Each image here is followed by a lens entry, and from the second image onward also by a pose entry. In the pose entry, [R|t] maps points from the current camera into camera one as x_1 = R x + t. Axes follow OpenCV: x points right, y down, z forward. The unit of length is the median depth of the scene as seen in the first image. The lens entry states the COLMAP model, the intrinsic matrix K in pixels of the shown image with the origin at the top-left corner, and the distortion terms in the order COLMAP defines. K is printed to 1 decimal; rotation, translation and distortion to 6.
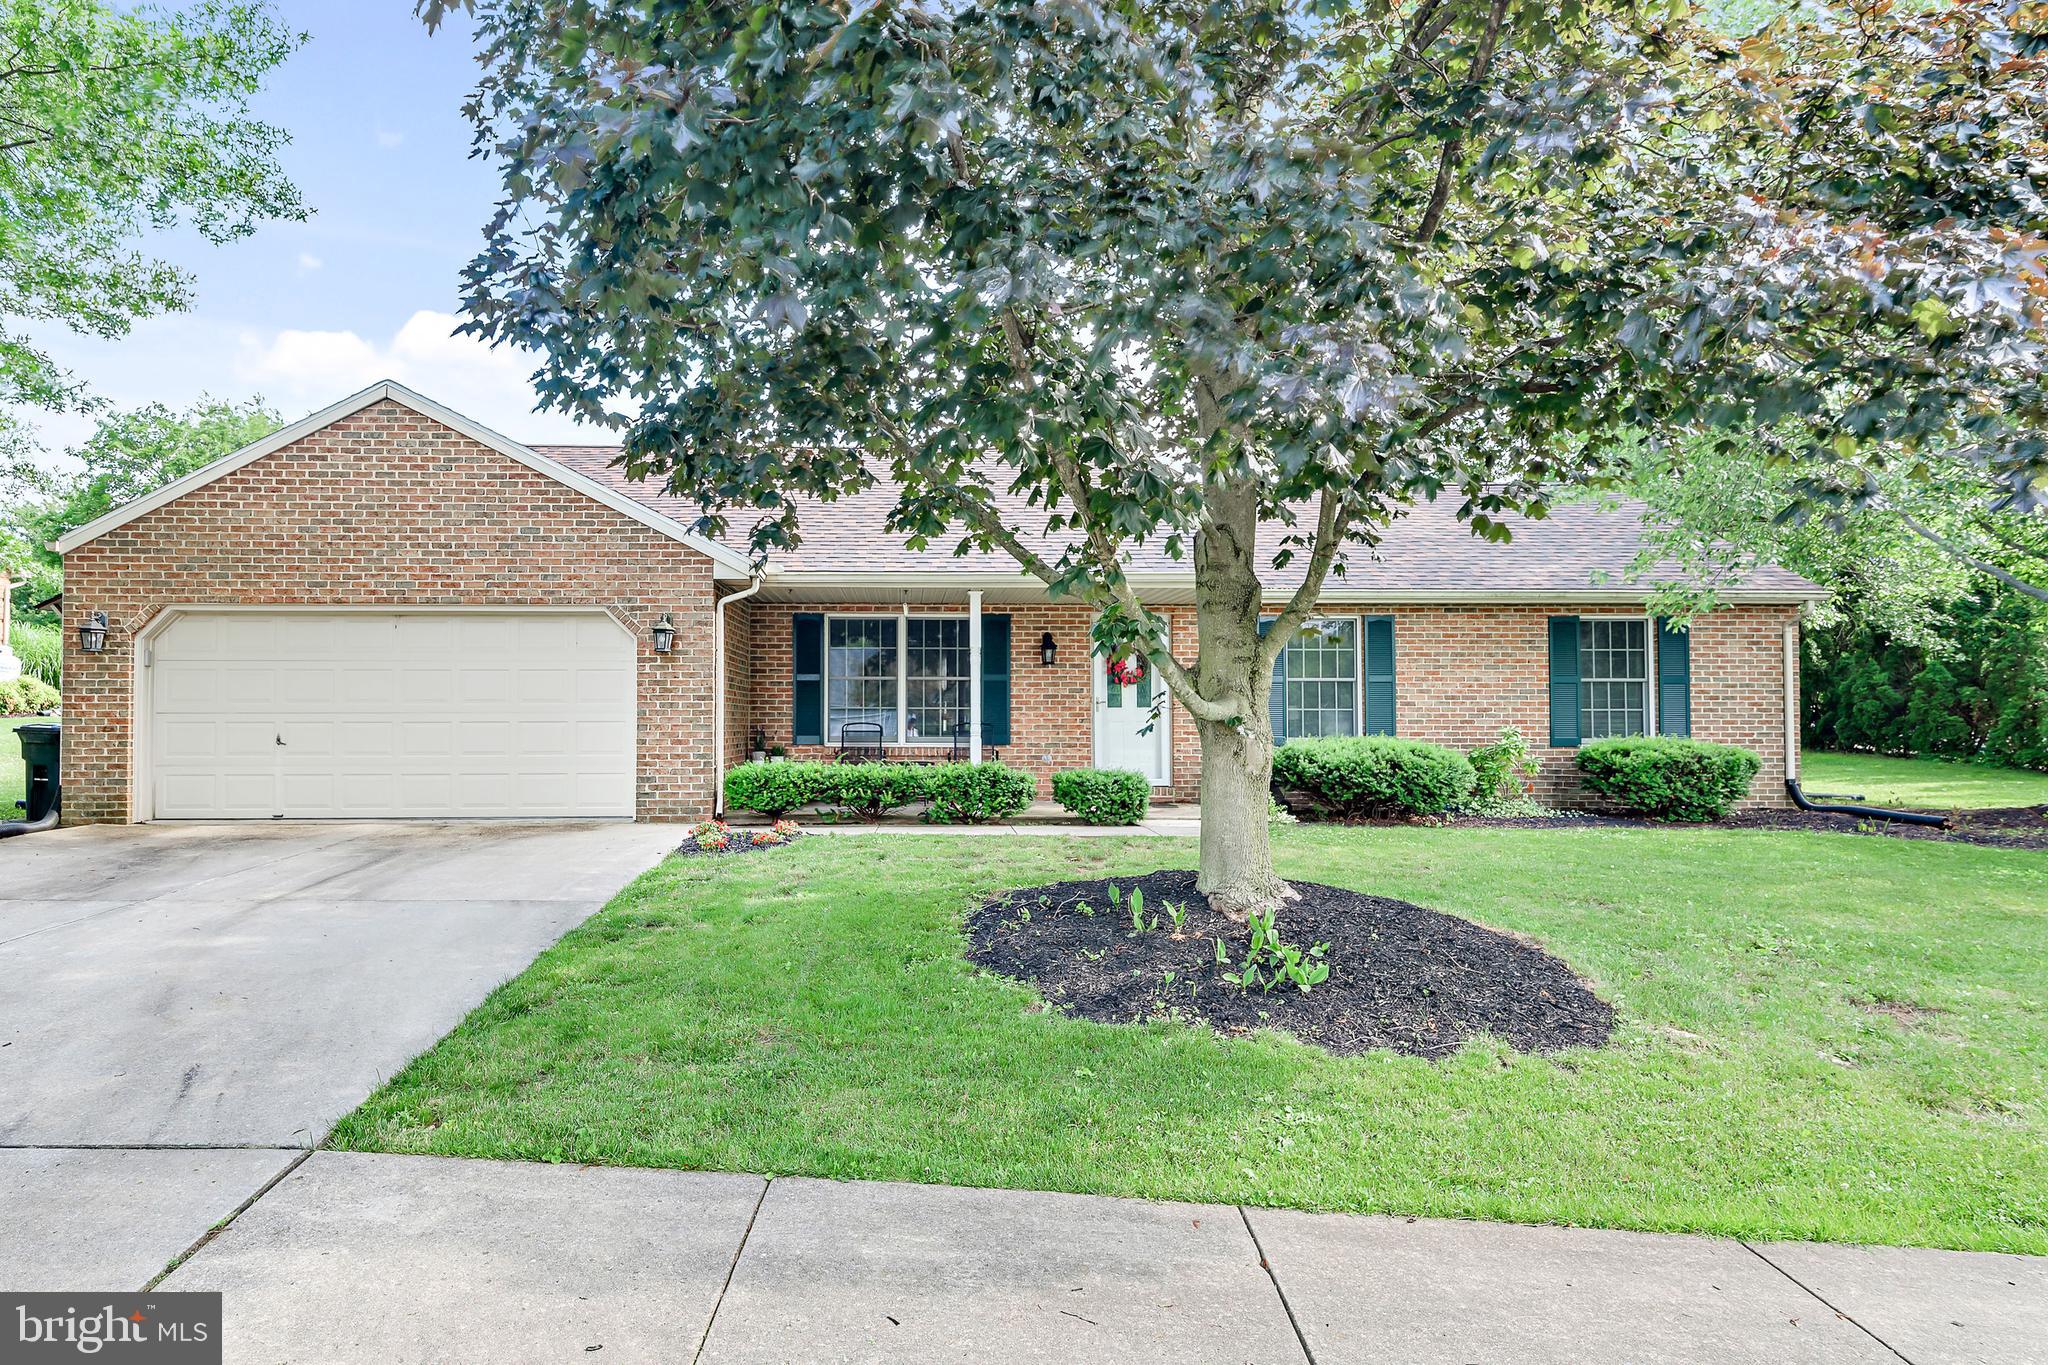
lens RADIAL K [[1145.7, 0, 1017.8], [0, 1145.7, 687.4], [0, 0, 1]] dist [-0.000717, -0.000017]
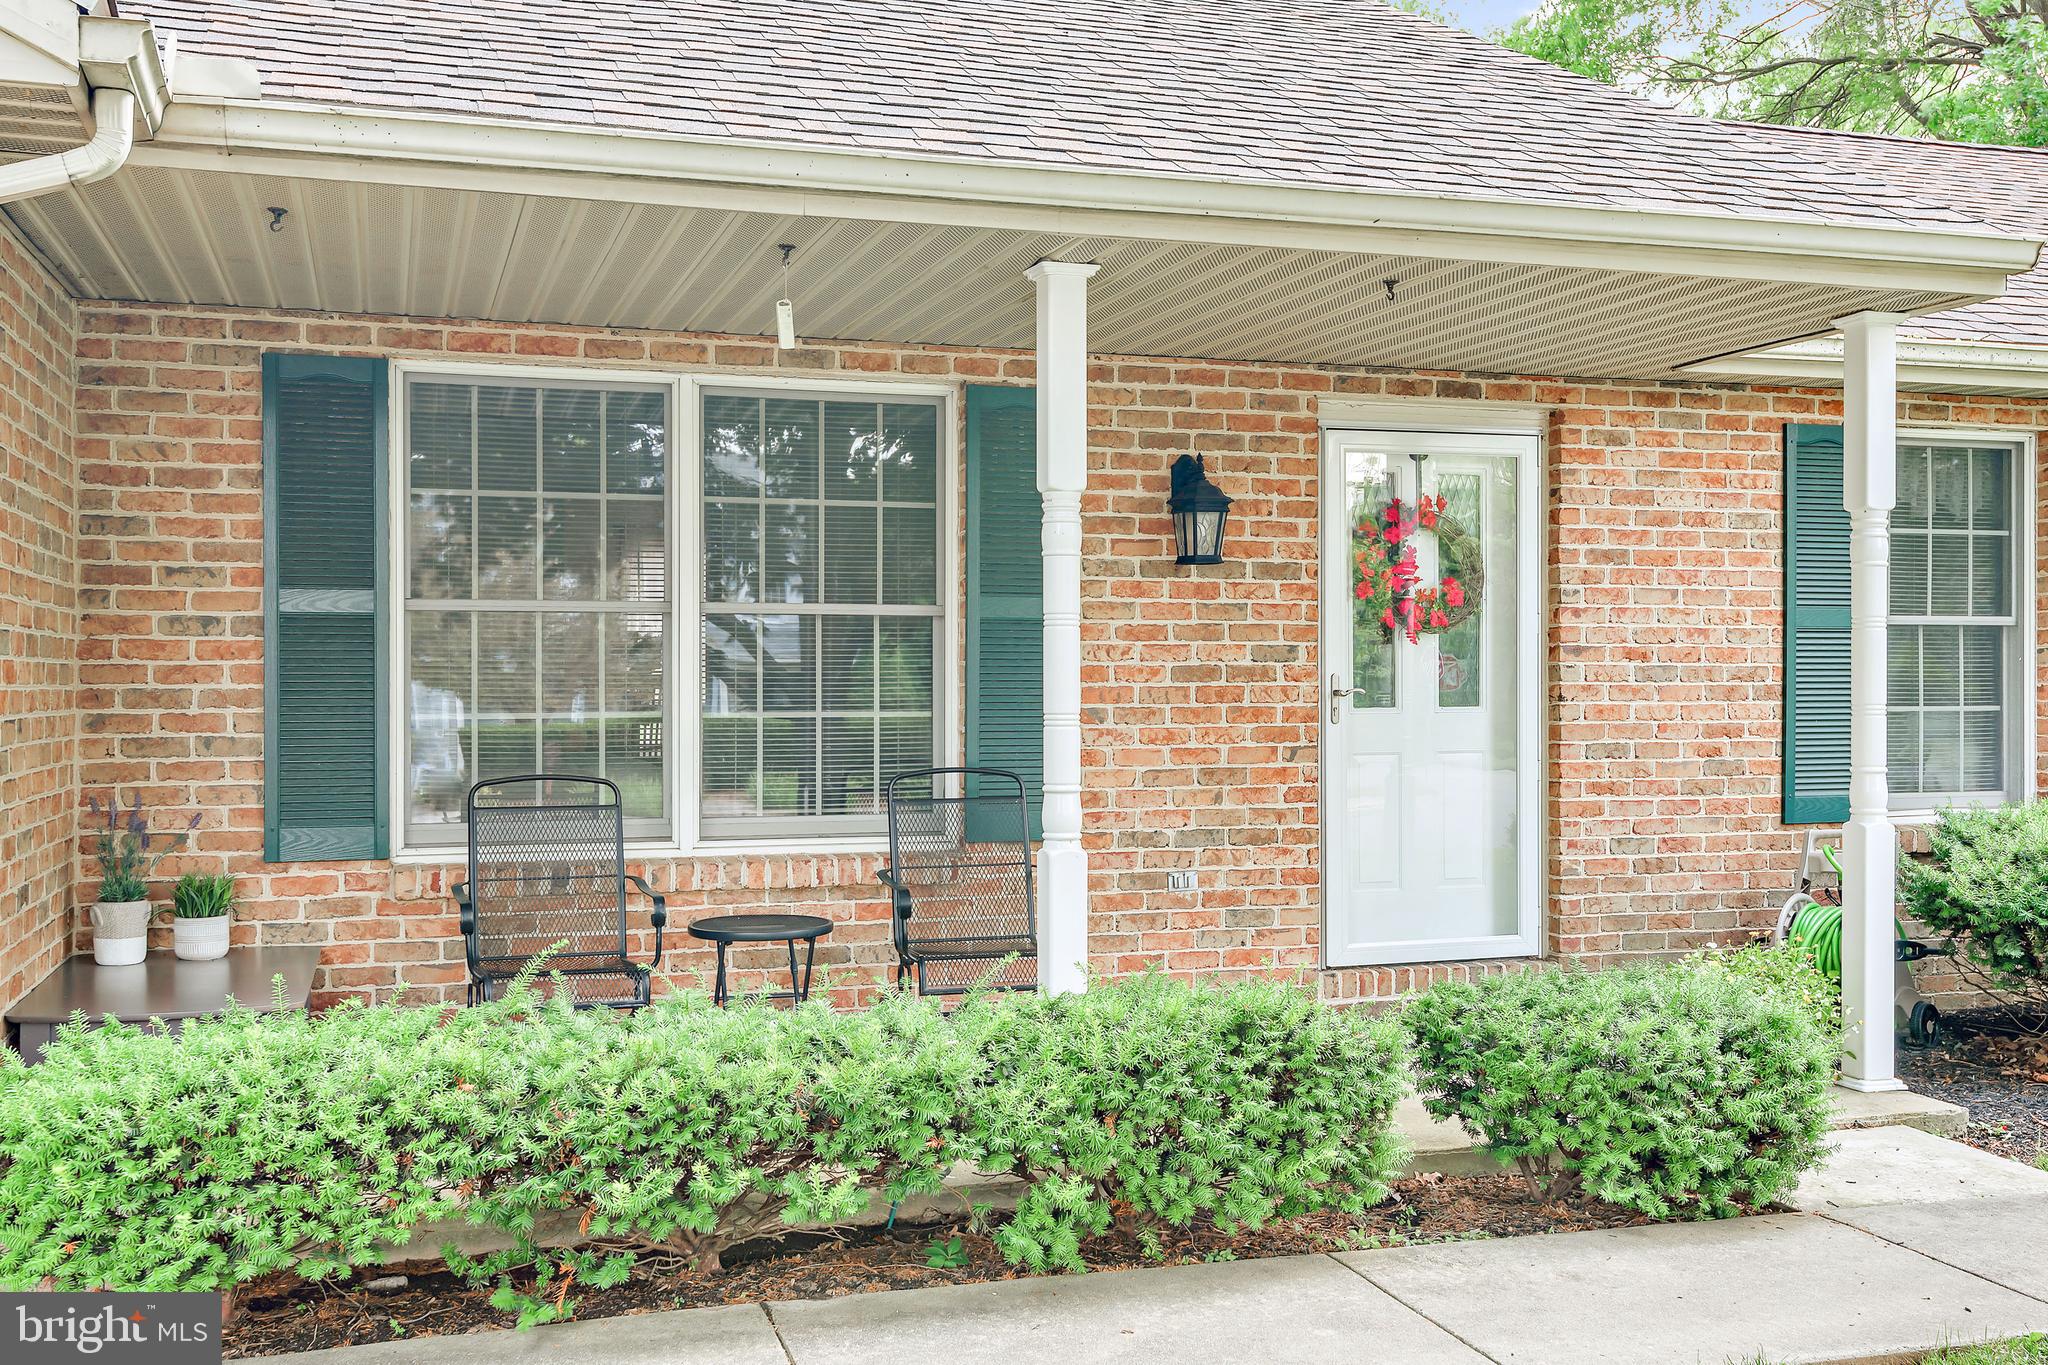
lens RADIAL K [[2001.7, 0, 1029.3], [0, 2001.7, 678.5], [0, 0, 1]] dist [0.067013, 0.000000]
pose [[0.977854, -0.000696, 0.209286, -0.122255], [-0.004284, 0.999718, 0.023339, -0.002674], [-0.209244, -0.023719, 0.977576, 0.516453]]
